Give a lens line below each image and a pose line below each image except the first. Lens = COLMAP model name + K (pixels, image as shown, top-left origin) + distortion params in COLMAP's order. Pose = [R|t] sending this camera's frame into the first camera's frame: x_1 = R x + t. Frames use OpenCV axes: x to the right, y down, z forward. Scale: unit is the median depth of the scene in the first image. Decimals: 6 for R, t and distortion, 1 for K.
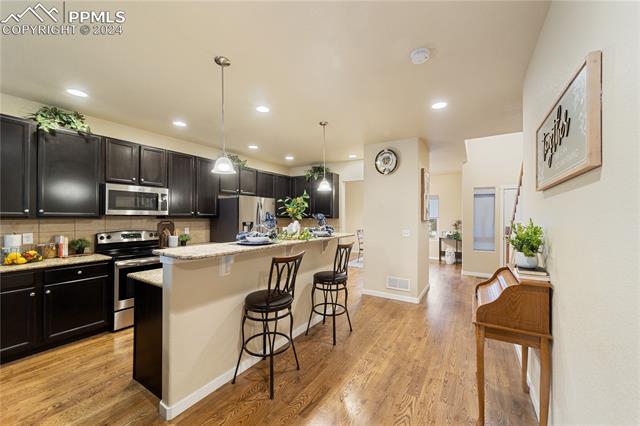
lens RADIAL K [[245.7, 0, 325.6], [0, 245.7, 216.0], [0, 0, 1]] dist [-0.009851, 0.002251]
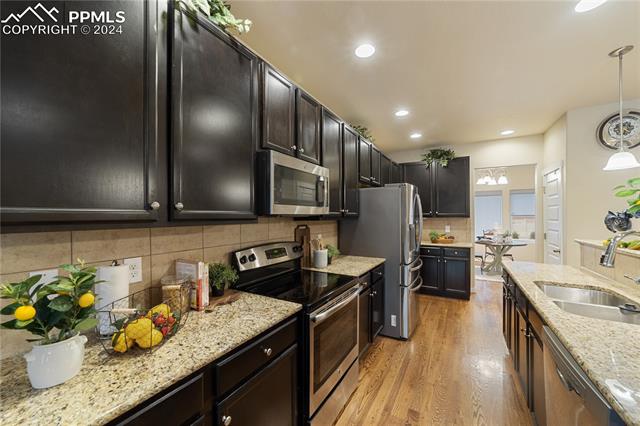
lens RADIAL K [[245.7, 0, 321.6], [0, 245.7, 215.2], [0, 0, 1]] dist [-0.009851, 0.002251]
pose [[0.999683, -0.010745, 0.022777, -0.803497], [0.010812, 0.999938, -0.002816, -0.001076], [-0.022745, 0.003061, 0.999737, 0.499872]]
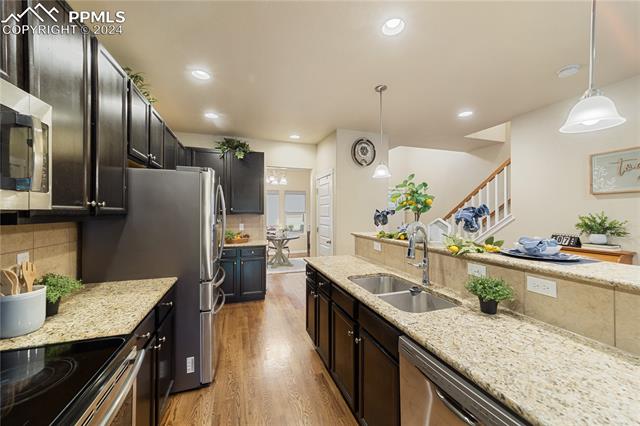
lens RADIAL K [[245.7, 0, 320.6], [0, 245.7, 211.1], [0, 0, 1]] dist [-0.009851, 0.002251]
pose [[0.642109, -0.004156, 0.766602, -0.784243], [0.005232, 0.999986, 0.001040, -0.002105], [-0.766595, 0.003343, 0.642122, 0.733685]]
